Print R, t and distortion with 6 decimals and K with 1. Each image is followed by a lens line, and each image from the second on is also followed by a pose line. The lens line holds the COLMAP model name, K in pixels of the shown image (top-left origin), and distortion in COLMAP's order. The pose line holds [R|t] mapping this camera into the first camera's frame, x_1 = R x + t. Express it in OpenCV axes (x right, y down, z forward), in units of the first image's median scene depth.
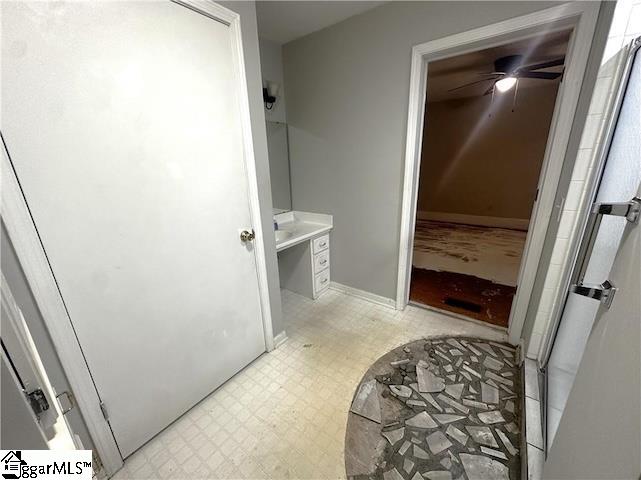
lens RADIAL K [[257.2, 0, 320.5], [0, 257.2, 240.0], [0, 0, 1]] dist [0.000463, -0.000126]
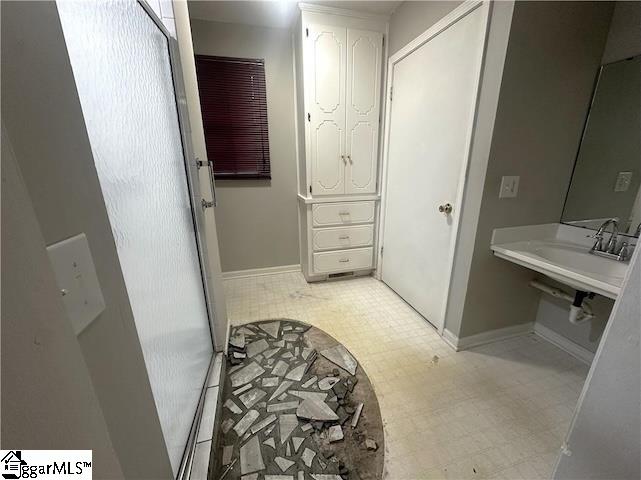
lens RADIAL K [[257.2, 0, 320.5], [0, 257.2, 240.0], [0, 0, 1]] dist [0.000463, -0.000126]
pose [[-0.622076, 0.256838, -0.739633, 0.937173], [-0.208549, 0.856183, 0.472713, -0.322494], [0.754672, 0.448313, -0.479048, 1.247925]]
